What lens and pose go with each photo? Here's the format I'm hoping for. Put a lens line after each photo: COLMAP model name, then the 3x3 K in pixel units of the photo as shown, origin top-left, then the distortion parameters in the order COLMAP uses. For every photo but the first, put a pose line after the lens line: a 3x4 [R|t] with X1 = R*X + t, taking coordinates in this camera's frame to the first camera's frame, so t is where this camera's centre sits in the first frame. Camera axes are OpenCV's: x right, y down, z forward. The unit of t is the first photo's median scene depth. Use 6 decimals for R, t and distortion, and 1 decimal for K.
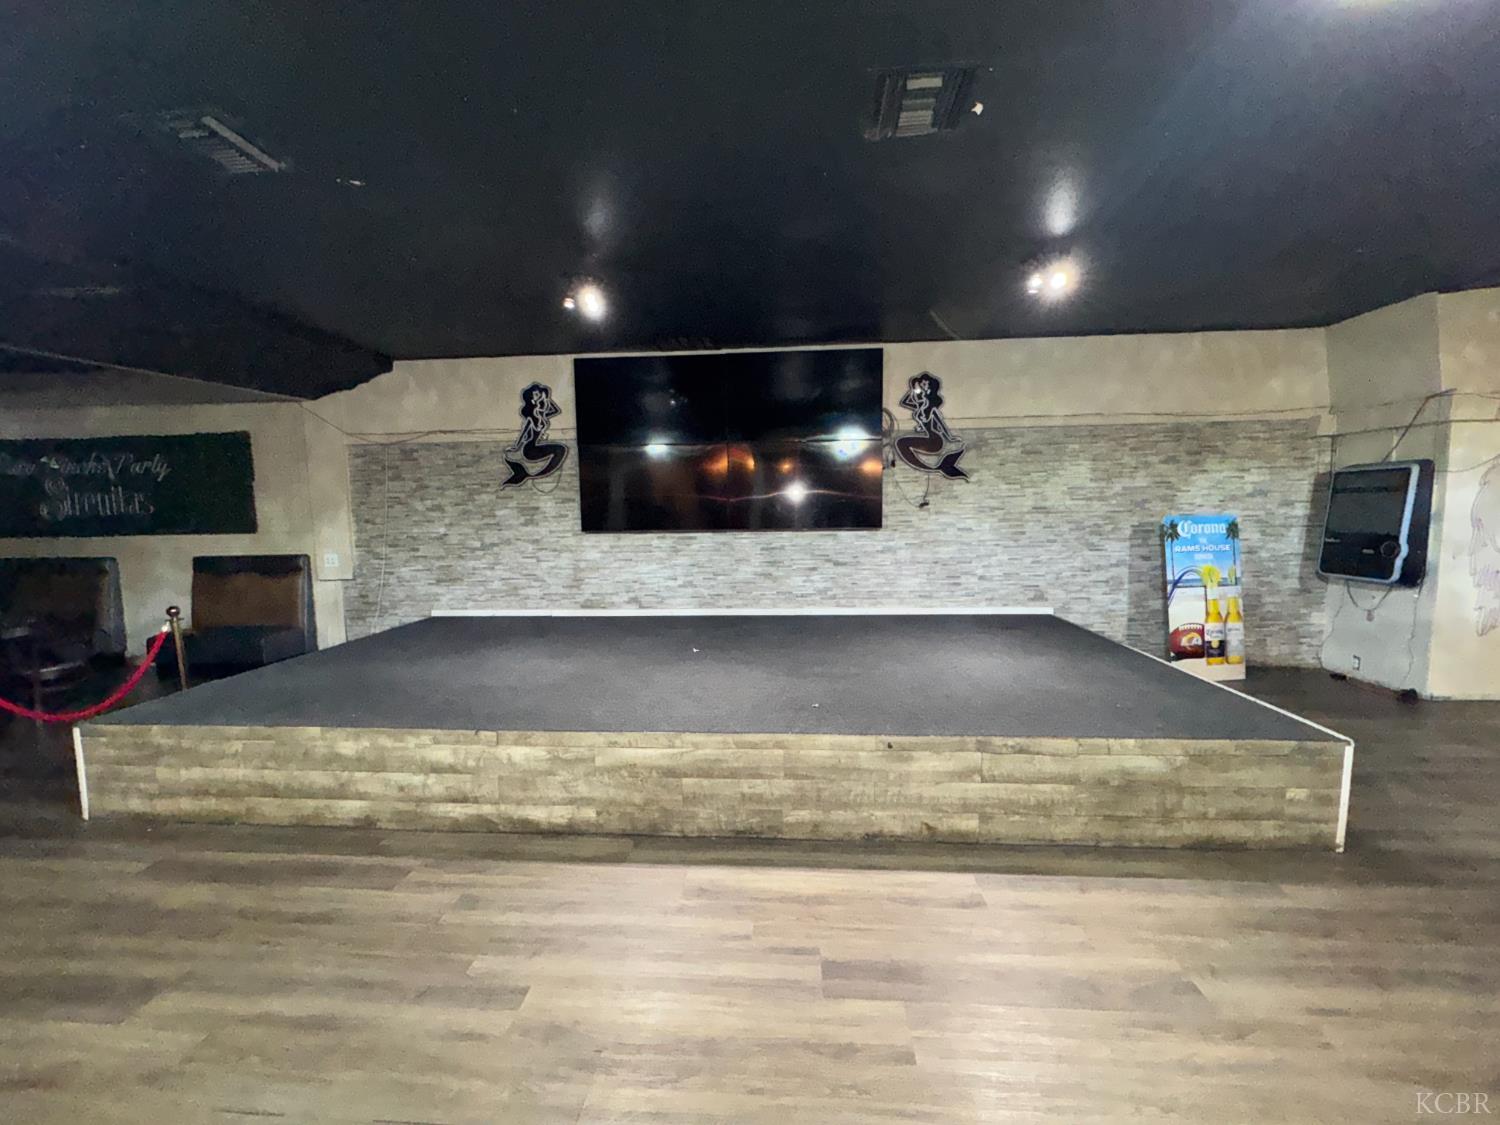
lens RADIAL K [[603.7, 0, 755.4], [0, 603.7, 564.7], [0, 0, 1]] dist [-0.004777, 0.000749]
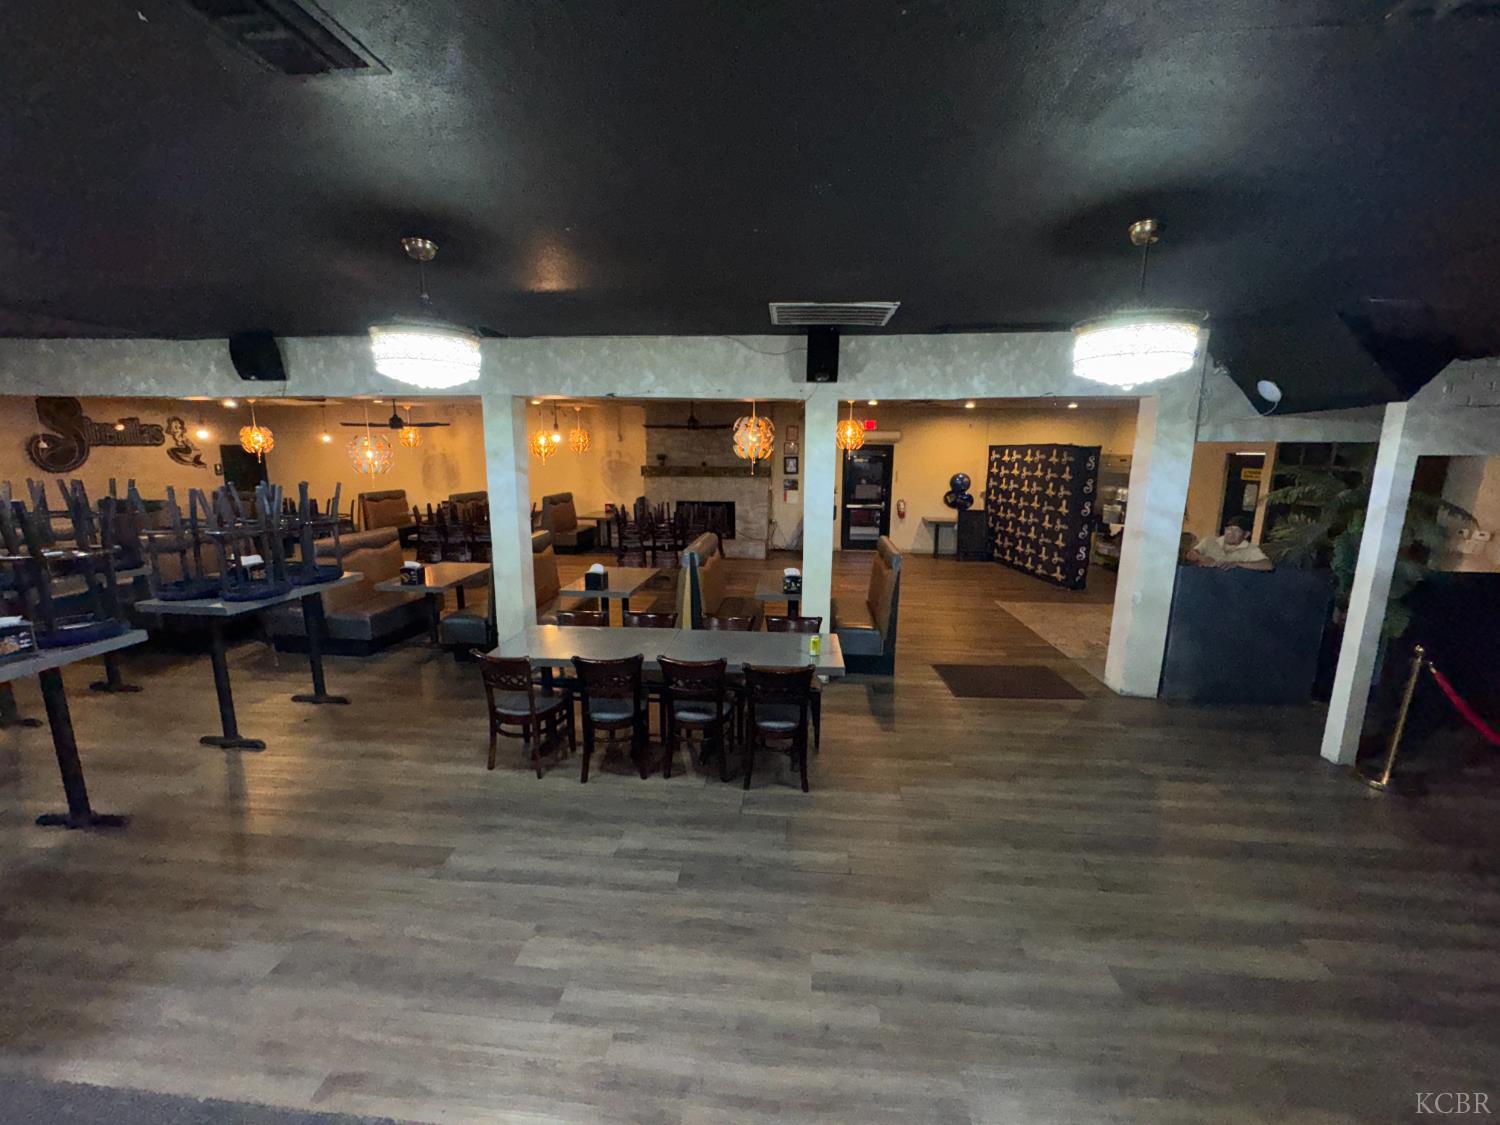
lens RADIAL K [[603.7, 0, 750.1], [0, 603.7, 562.7], [0, 0, 1]] dist [-0.004777, 0.000749]
pose [[-0.999739, 0.003496, 0.022562, -0.108176], [0.009599, 0.960977, 0.276463, -0.166960], [-0.020715, 0.276607, -0.960760, 0.730412]]
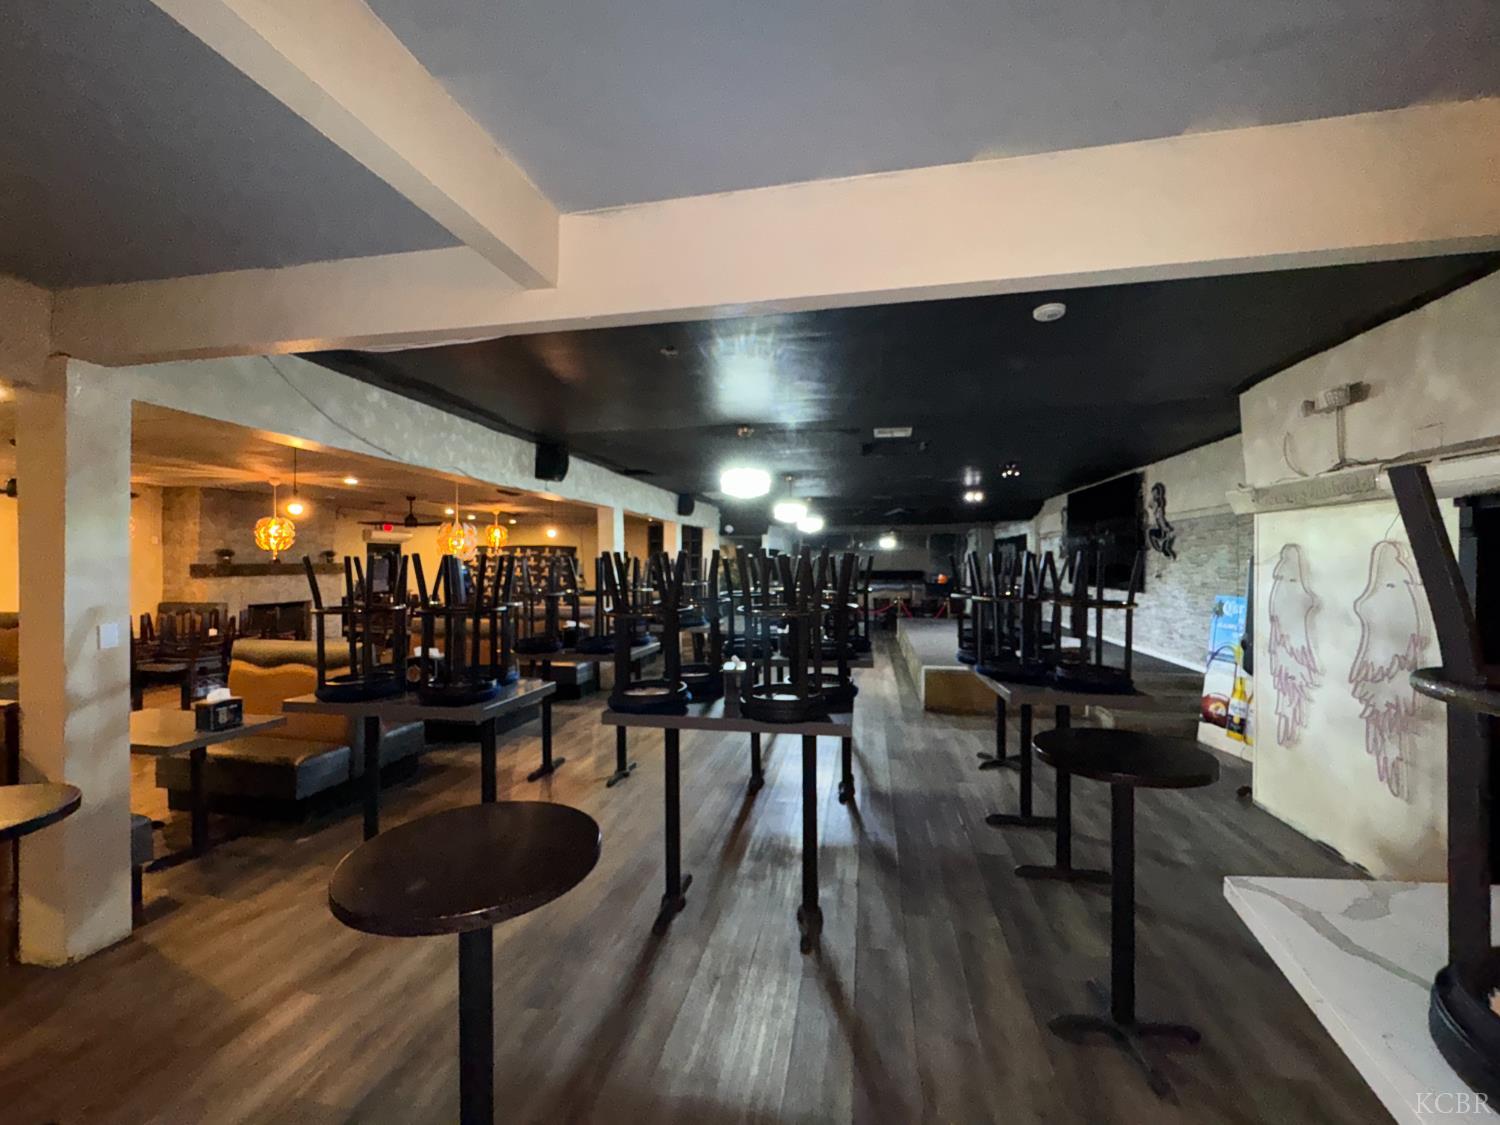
lens RADIAL K [[603.7, 0, 748.0], [0, 603.7, 559.8], [0, 0, 1]] dist [-0.004777, 0.000749]
pose [[-0.133585, 0.013698, -0.990943, 1.910467], [-0.090113, 0.995594, 0.025910, -0.096225], [0.986932, 0.092758, -0.131762, 0.271112]]
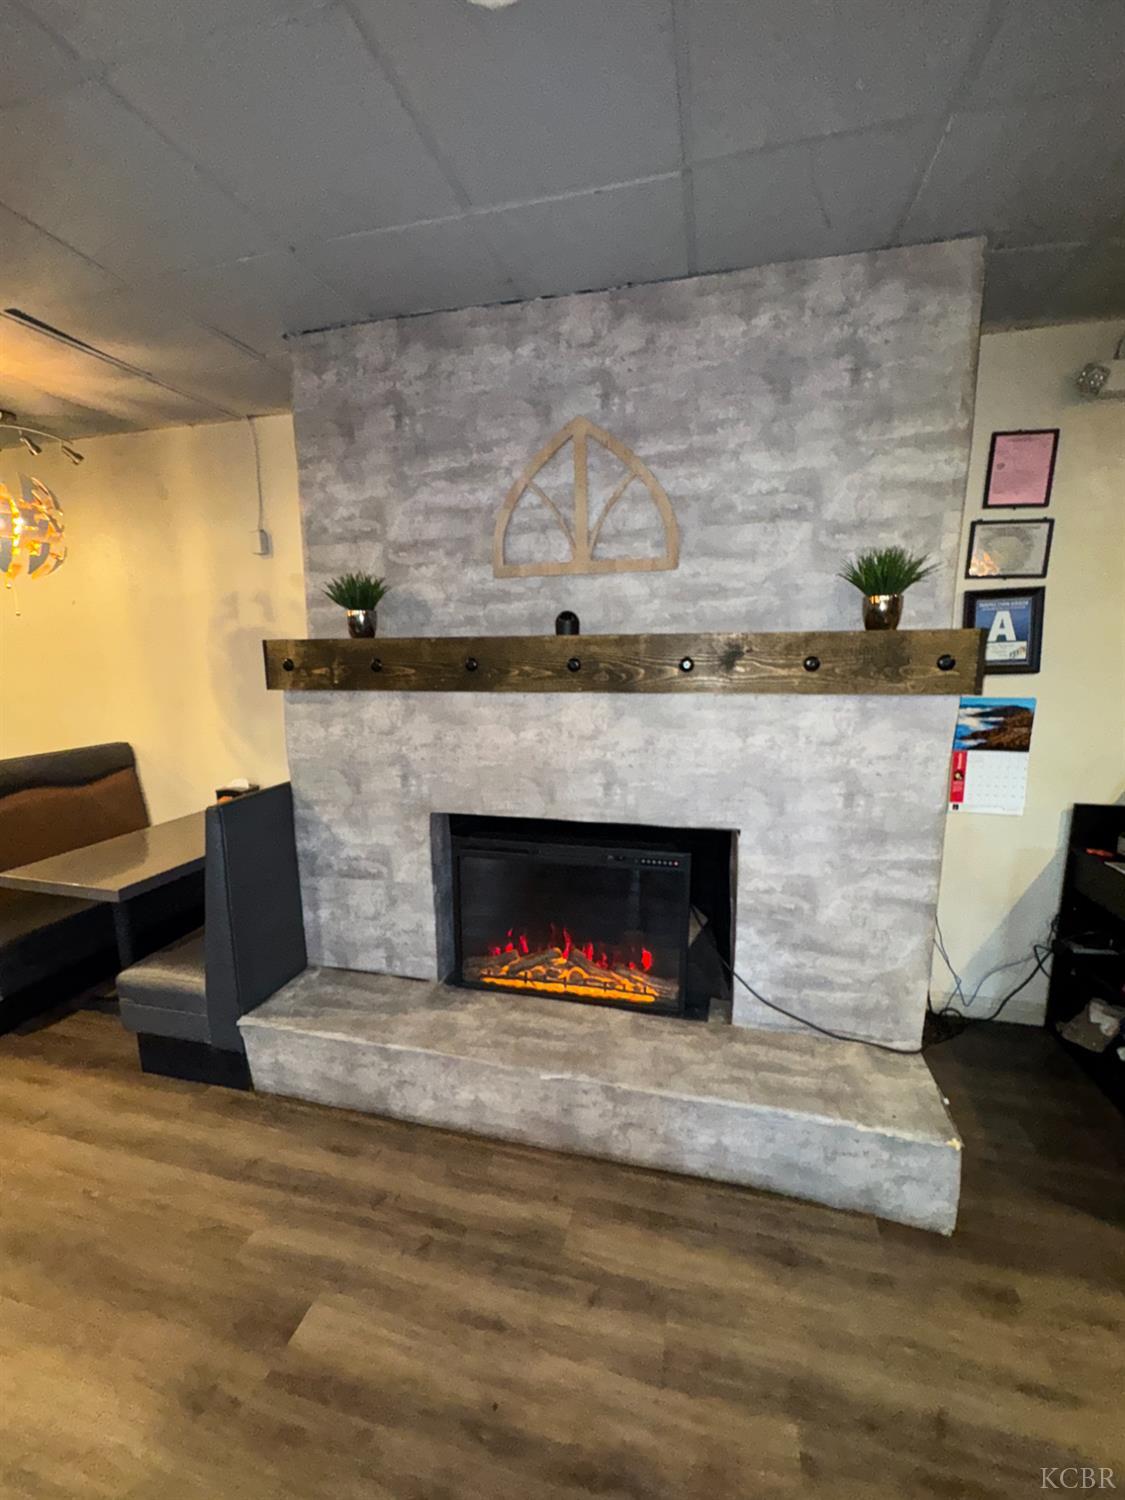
lens RADIAL K [[603.7, 0, 539.6], [0, 603.7, 745.0], [0, 0, 1]] dist [-0.004777, 0.000749]
pose [[-0.984159, -0.006520, 0.177169, 0.060483], [0.036820, 0.970017, 0.240231, 0.083470], [-0.173424, 0.242949, -0.954411, -1.126953]]
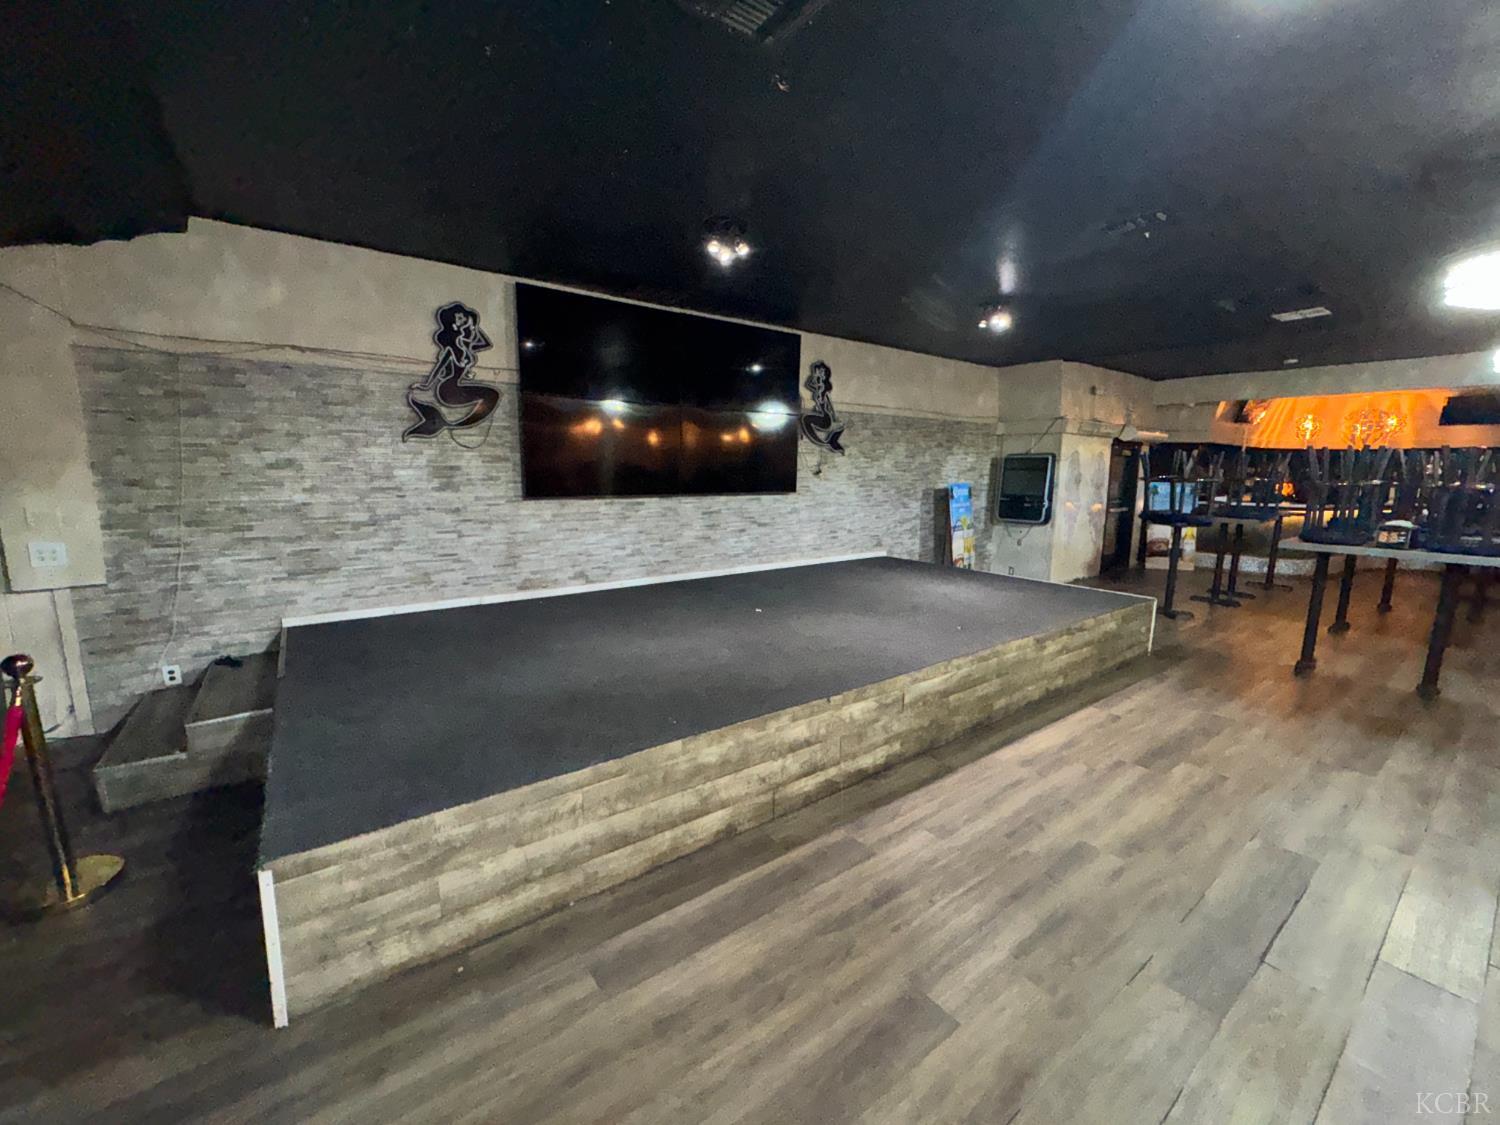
lens RADIAL K [[603.7, 0, 753.0], [0, 603.7, 565.1], [0, 0, 1]] dist [-0.004777, 0.000749]
pose [[0.754370, -0.081484, 0.651372, -0.665241], [0.042102, 0.996229, 0.075864, -0.013560], [-0.655097, -0.029805, 0.754956, 0.186499]]
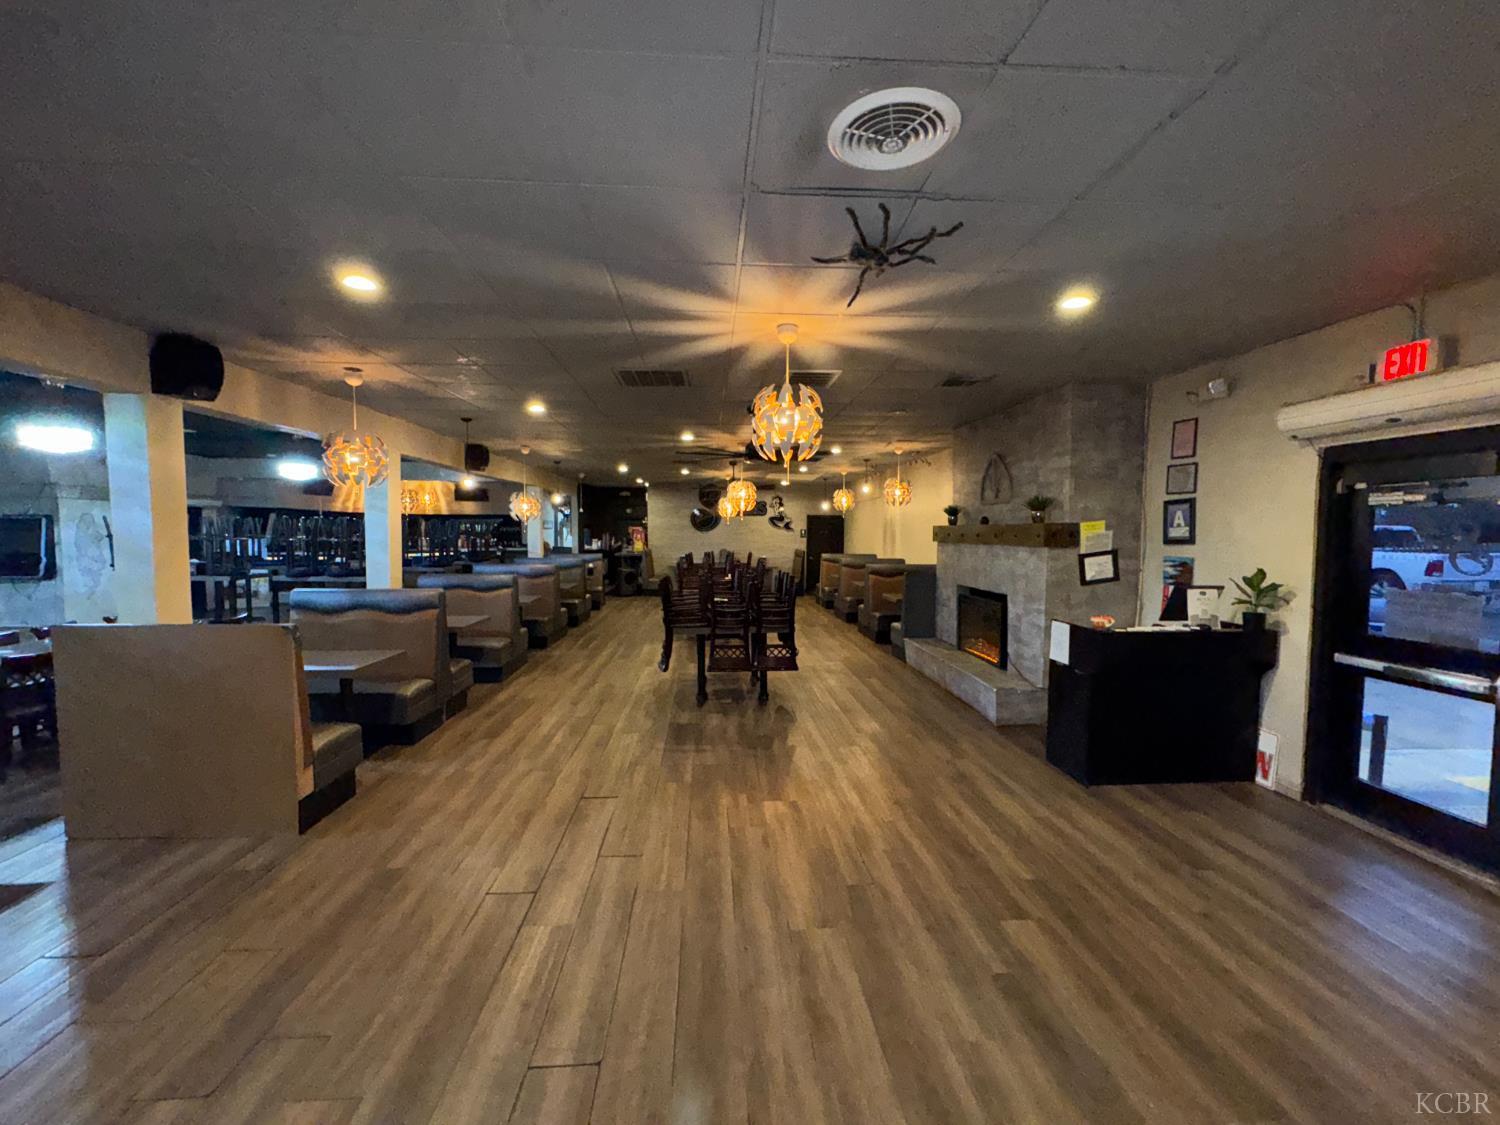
lens RADIAL K [[603.7, 0, 746.6], [0, 603.7, 567.4], [0, 0, 1]] dist [-0.004777, 0.000749]
pose [[-0.129912, -0.046472, 0.990436, -1.038546], [0.090275, 0.994198, 0.058490, 0.081572], [-0.987407, 0.097010, -0.124963, -0.910211]]
